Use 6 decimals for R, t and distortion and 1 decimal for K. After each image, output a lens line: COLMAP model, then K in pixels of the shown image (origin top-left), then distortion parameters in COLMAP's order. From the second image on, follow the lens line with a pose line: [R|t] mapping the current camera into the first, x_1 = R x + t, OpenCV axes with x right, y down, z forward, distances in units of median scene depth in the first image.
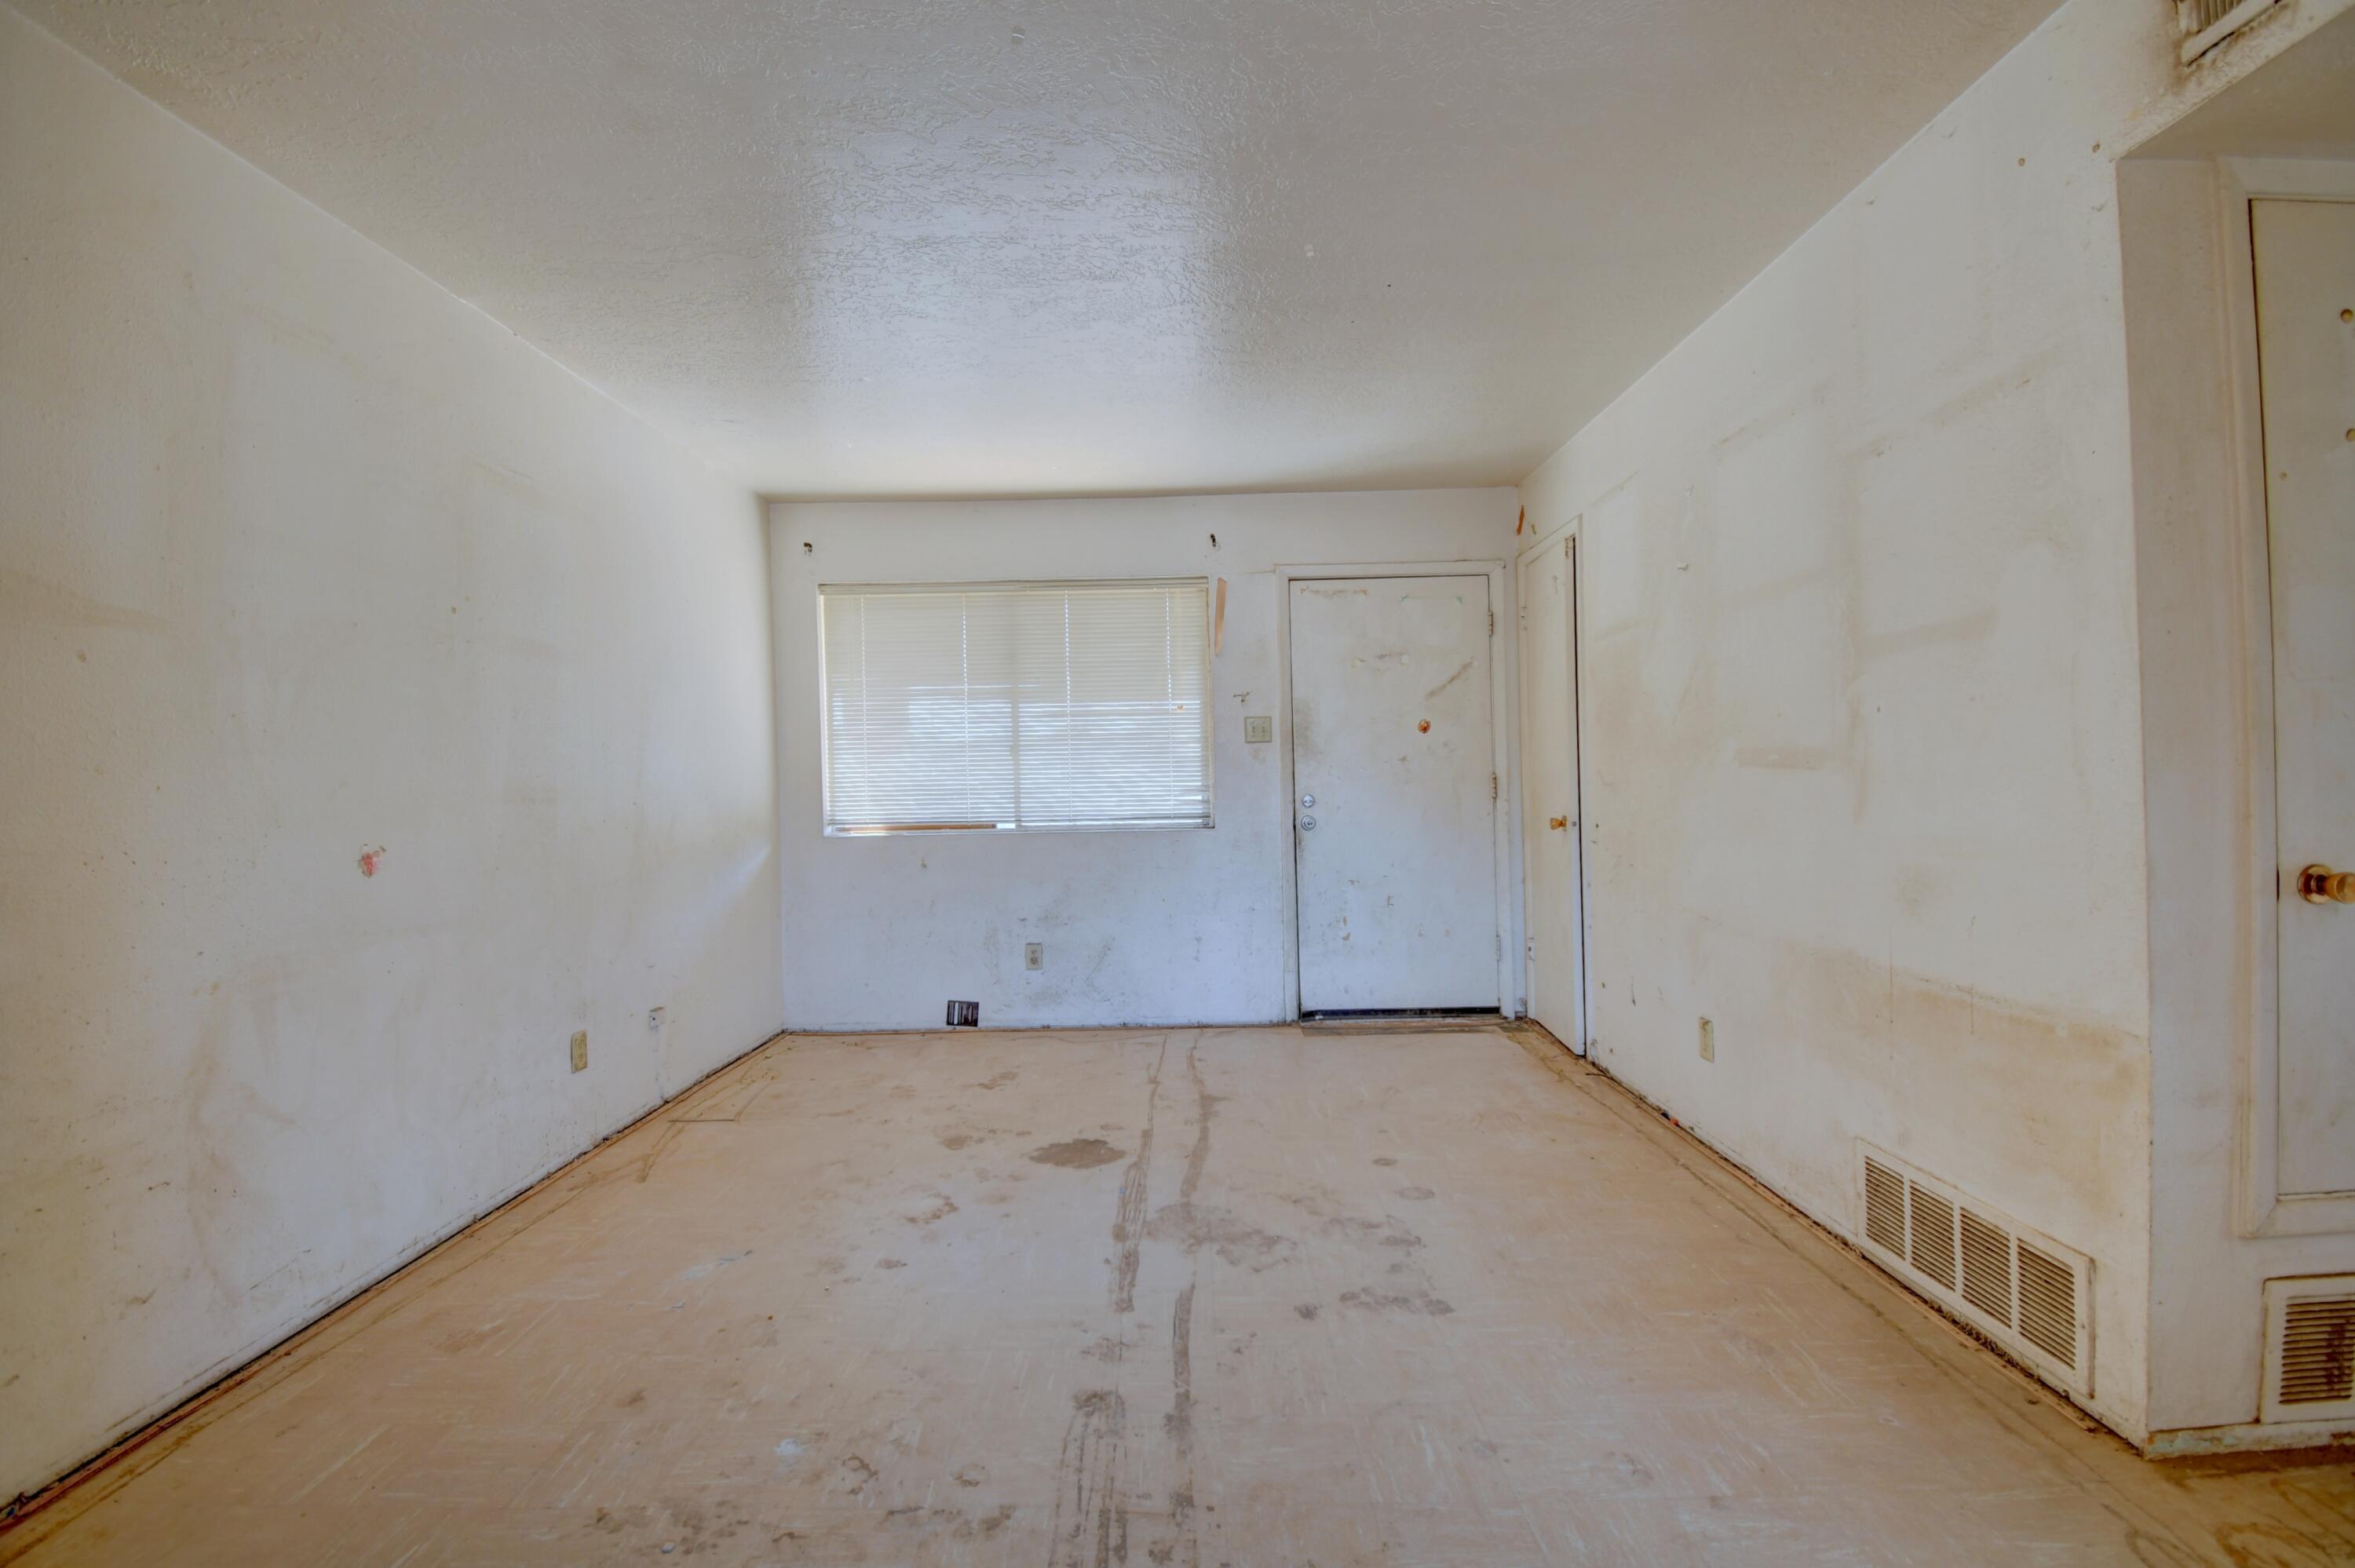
lens RADIAL K [[1049.6, 0, 1184.3], [0, 1049.6, 784.0], [0, 0, 1]] dist [0.019572, -0.025756]
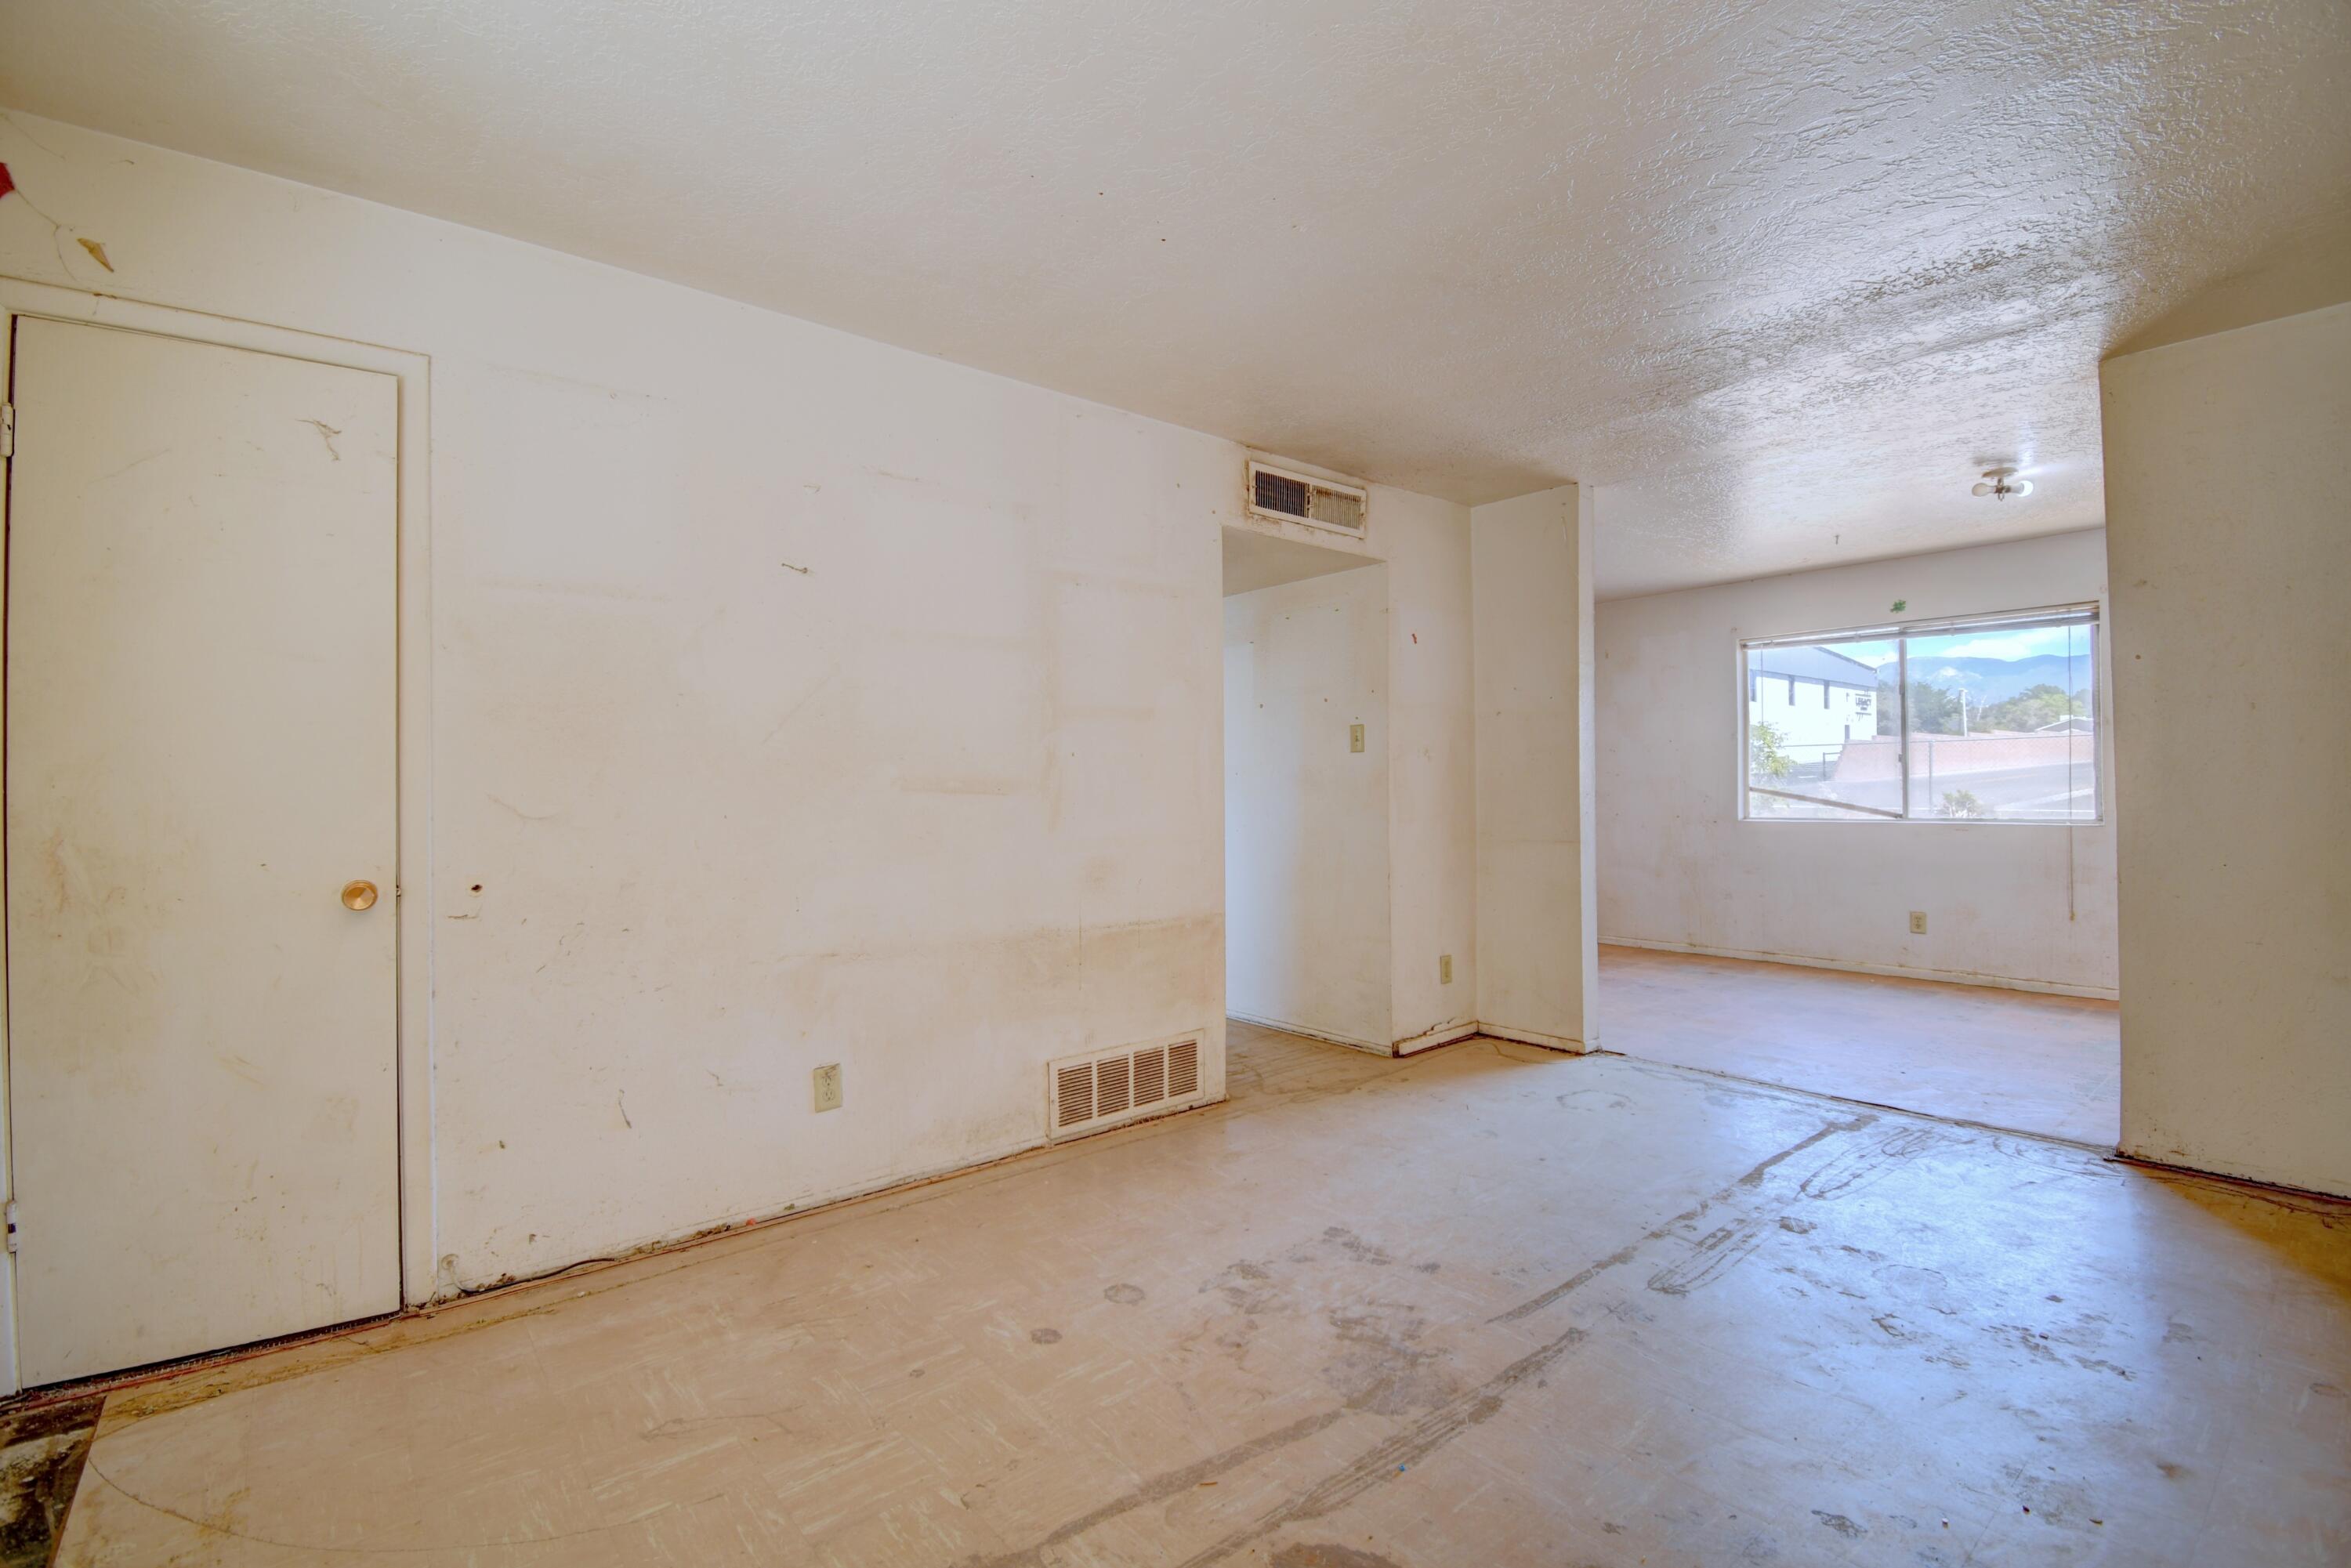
lens RADIAL K [[1039.4, 0, 1175.5], [0, 1039.4, 784.0], [0, 0, 1]] dist [0.018391, -0.014132]
pose [[-0.634171, 0.029616, 0.772625, -0.529084], [0.023776, 0.999541, -0.018799, 0.000785], [-0.772827, 0.006448, -0.634584, 1.724868]]
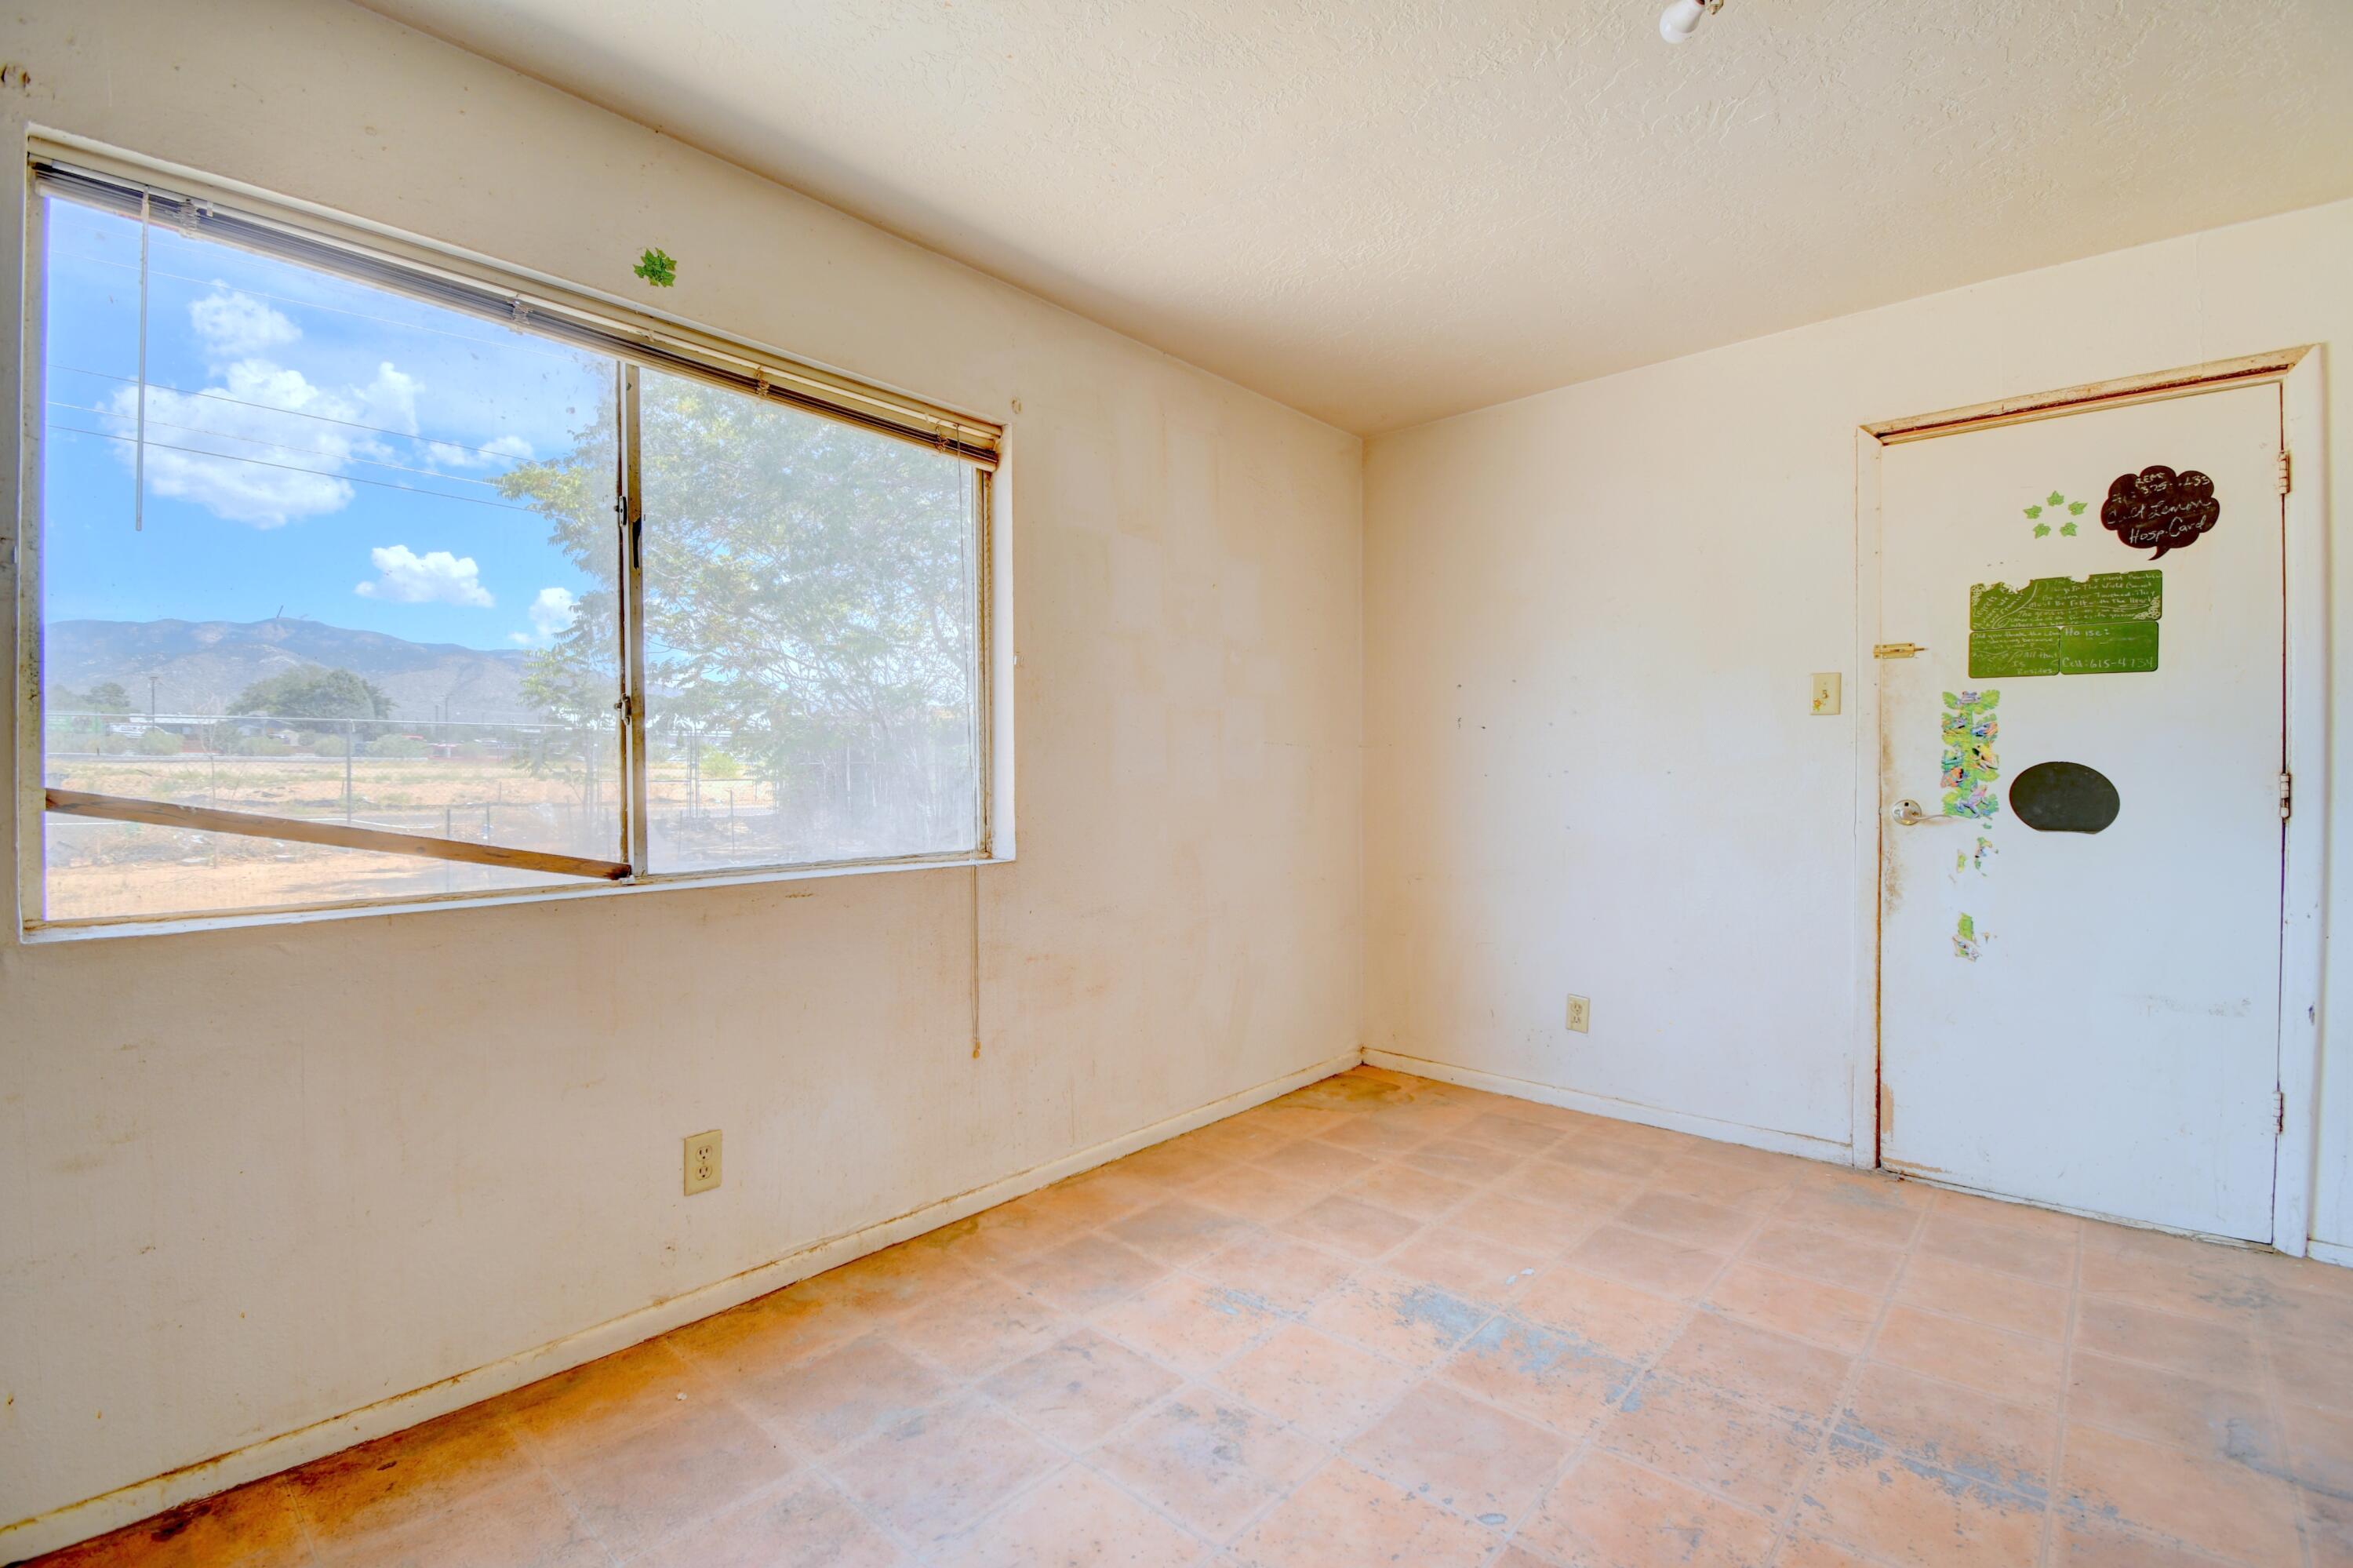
lens RADIAL K [[1048.9, 0, 1183.3], [0, 1048.9, 784.0], [0, 0, 1]] dist [0.019572, -0.025756]
pose [[-0.663727, 0.029398, -0.747397, 0.656127], [0.014324, 0.999544, 0.026595, -0.018610], [0.747838, 0.006945, -0.663845, -0.263611]]
